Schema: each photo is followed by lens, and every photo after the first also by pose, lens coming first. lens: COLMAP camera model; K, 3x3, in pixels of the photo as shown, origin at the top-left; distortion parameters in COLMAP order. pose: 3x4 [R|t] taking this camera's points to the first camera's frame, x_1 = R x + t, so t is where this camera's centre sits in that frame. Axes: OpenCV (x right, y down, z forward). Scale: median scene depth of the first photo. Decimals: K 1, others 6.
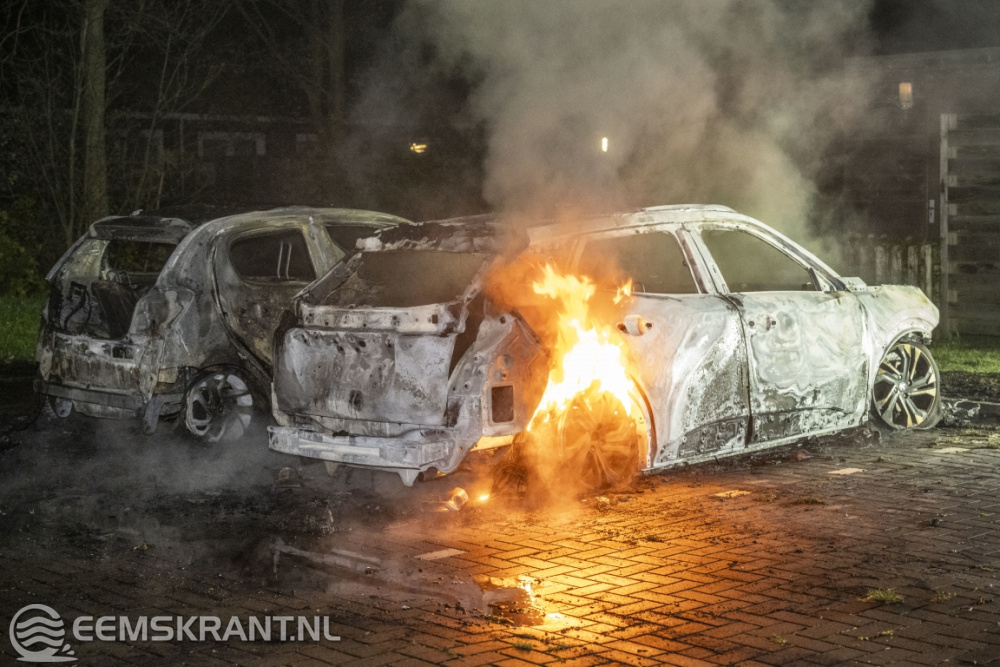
lens RADIAL K [[1749.3, 0, 500.0], [0, 1749.3, 333.5], [0, 0, 1]] dist [0.021820, 0.008455]
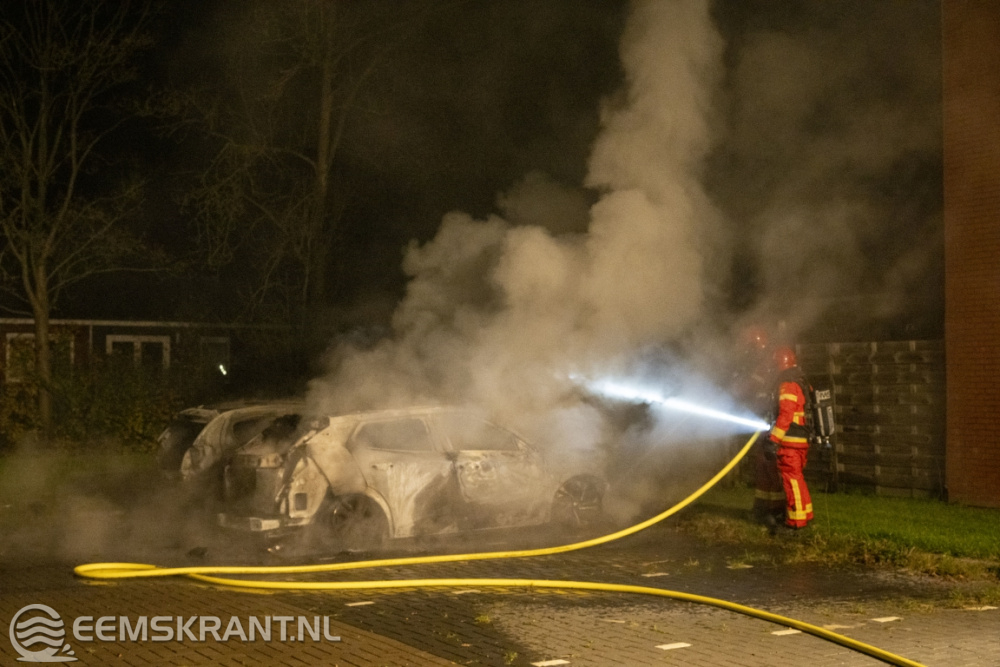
lens RADIAL K [[1490.4, 0, 500.0], [0, 1490.4, 333.5], [0, 0, 1]] dist [-0.010487, -0.014401]
pose [[0.979398, -0.005292, -0.201872, 0.473827], [-0.017427, 0.993713, -0.110594, 0.026918], [0.201188, 0.111834, 0.973148, -0.561098]]
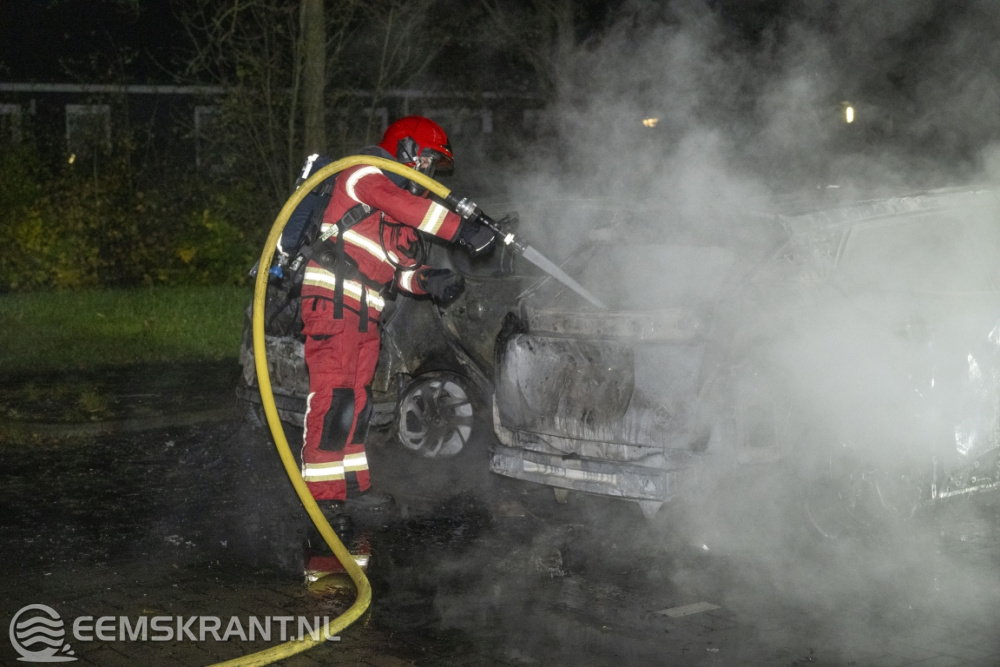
lens RADIAL K [[1781.4, 0, 500.0], [0, 1781.4, 333.5], [0, 0, 1]] dist [0.005179, -0.028461]
pose [[0.991522, -0.000533, -0.129938, -0.009790], [0.002142, 0.999923, 0.012245, -0.012237], [0.129921, -0.012419, 0.991447, 0.104155]]
